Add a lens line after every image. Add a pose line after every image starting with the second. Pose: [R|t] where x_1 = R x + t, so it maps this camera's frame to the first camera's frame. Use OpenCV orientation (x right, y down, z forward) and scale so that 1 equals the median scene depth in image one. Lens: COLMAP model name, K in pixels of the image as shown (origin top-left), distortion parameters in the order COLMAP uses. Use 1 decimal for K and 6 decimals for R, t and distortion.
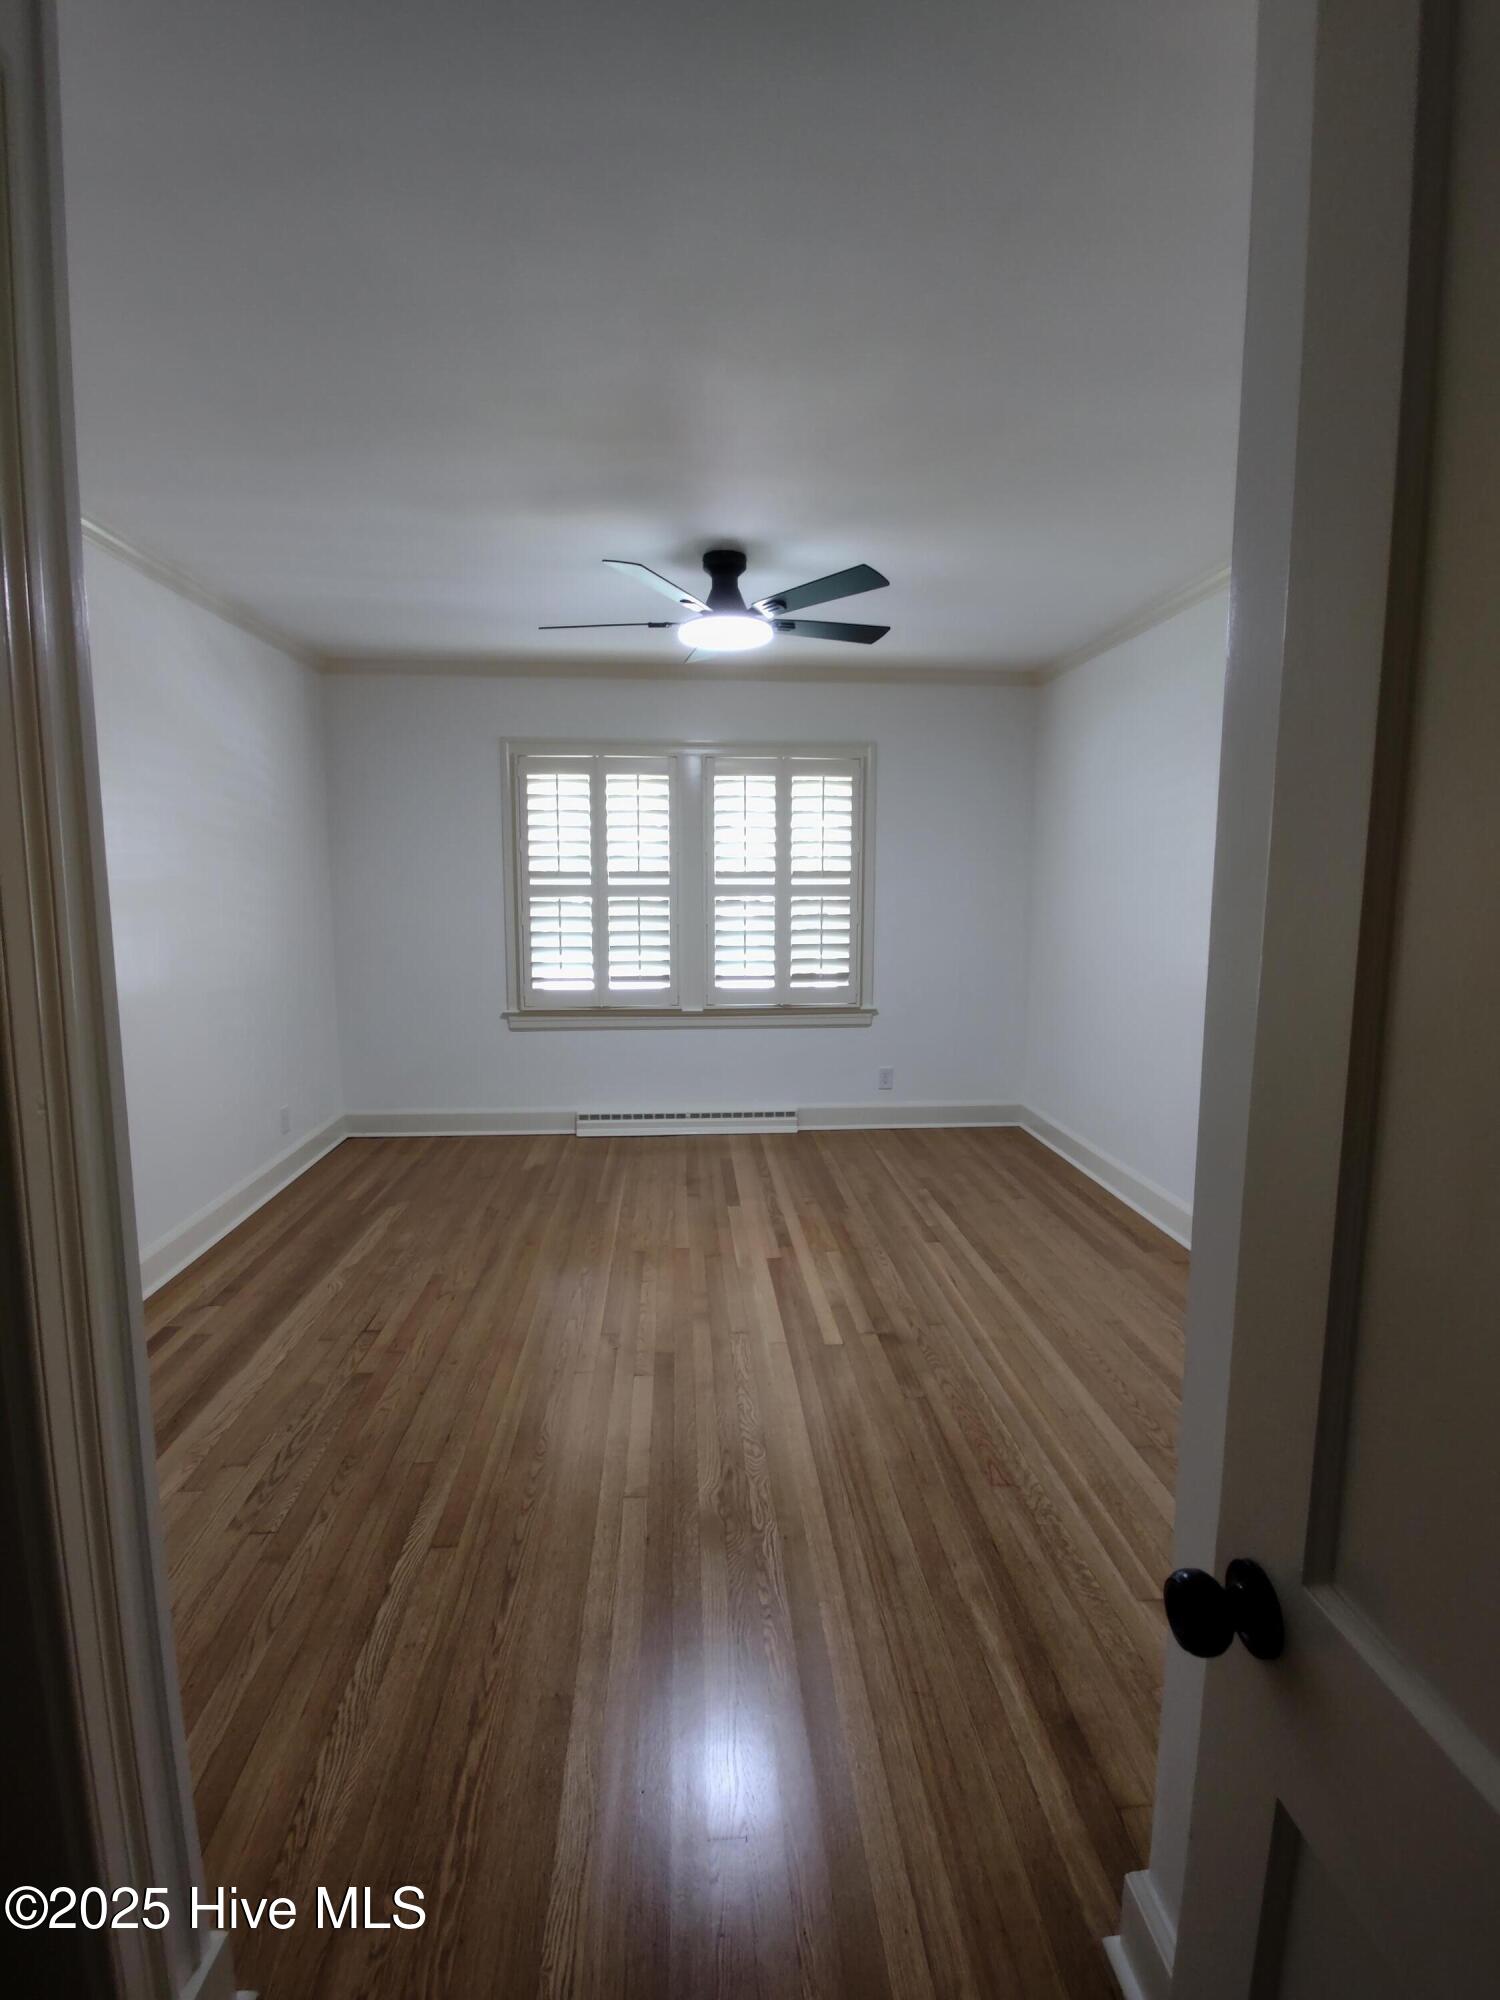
lens RADIAL K [[793.0, 0, 739.4], [0, 793.0, 953.2], [0, 0, 1]] dist [-0.000437, -0.000070]
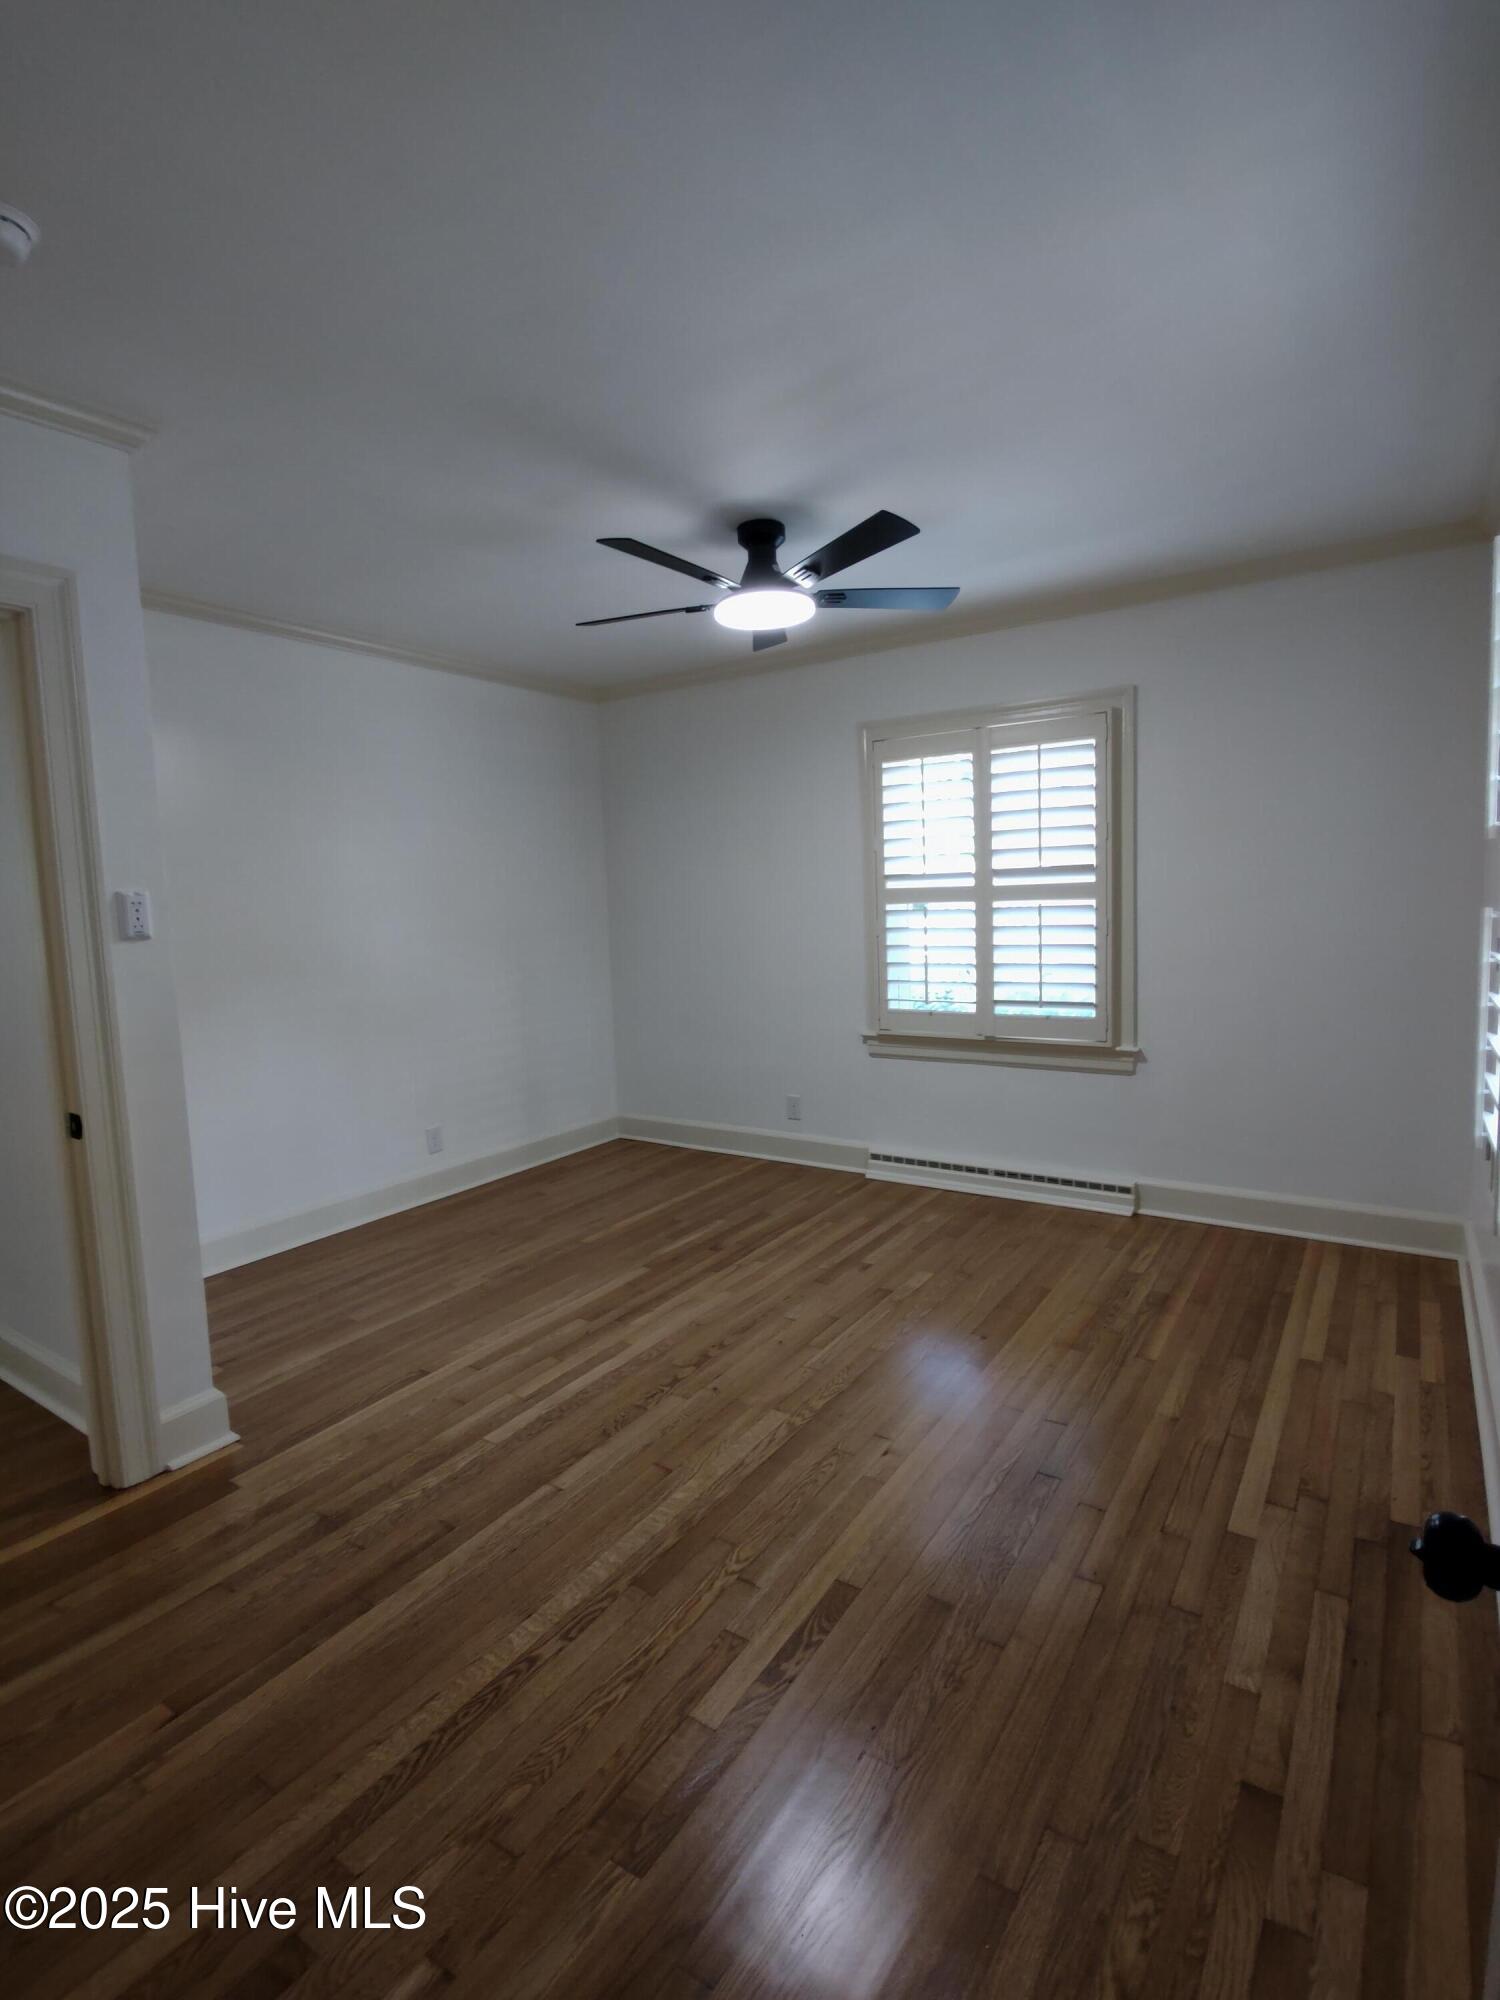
lens RADIAL K [[1008.1, 0, 750.0], [0, 1008.1, 1000.0], [0, 0, 1]] dist [0.001364, 0.000033]
pose [[0.794978, 0.038382, -0.605423, 0.365572], [-0.021054, 0.999141, 0.035697, -0.002615], [0.606273, -0.015632, 0.795103, 0.034648]]
